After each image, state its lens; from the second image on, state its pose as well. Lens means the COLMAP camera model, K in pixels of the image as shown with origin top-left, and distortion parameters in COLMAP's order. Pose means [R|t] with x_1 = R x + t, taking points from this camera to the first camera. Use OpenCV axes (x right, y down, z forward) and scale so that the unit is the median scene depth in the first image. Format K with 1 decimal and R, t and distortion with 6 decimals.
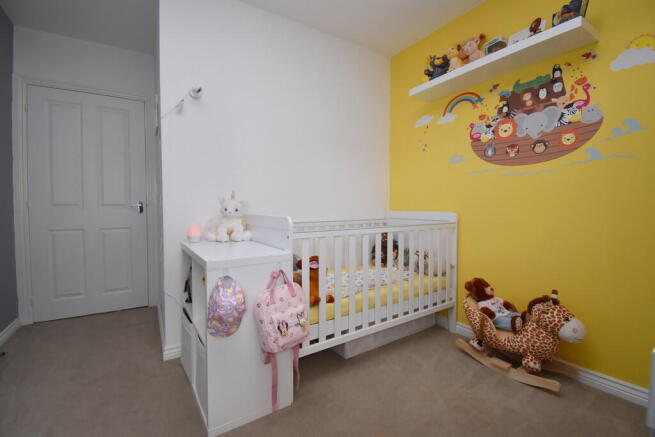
lens RADIAL K [[284.8, 0, 327.5], [0, 284.8, 218.1], [0, 0, 1]] dist [0.000204, -0.000334]
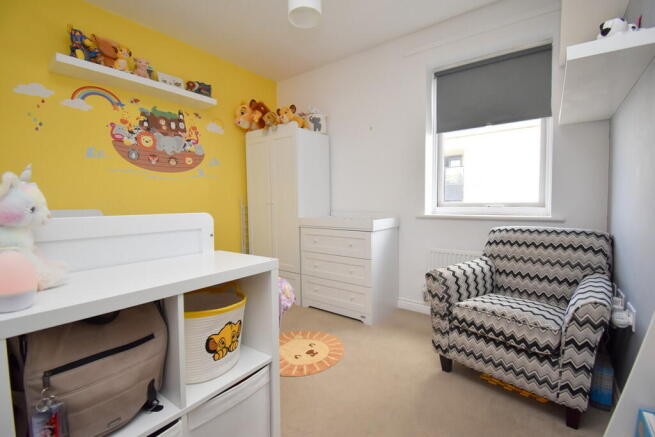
lens RADIAL K [[284.8, 0, 329.2], [0, 284.8, 214.5], [0, 0, 1]] dist [0.000204, -0.000334]
pose [[-0.304846, -0.042865, 0.951436, -0.814522], [0.039349, 0.997567, 0.057551, -0.030895], [-0.951588, 0.054982, -0.302418, 0.643590]]
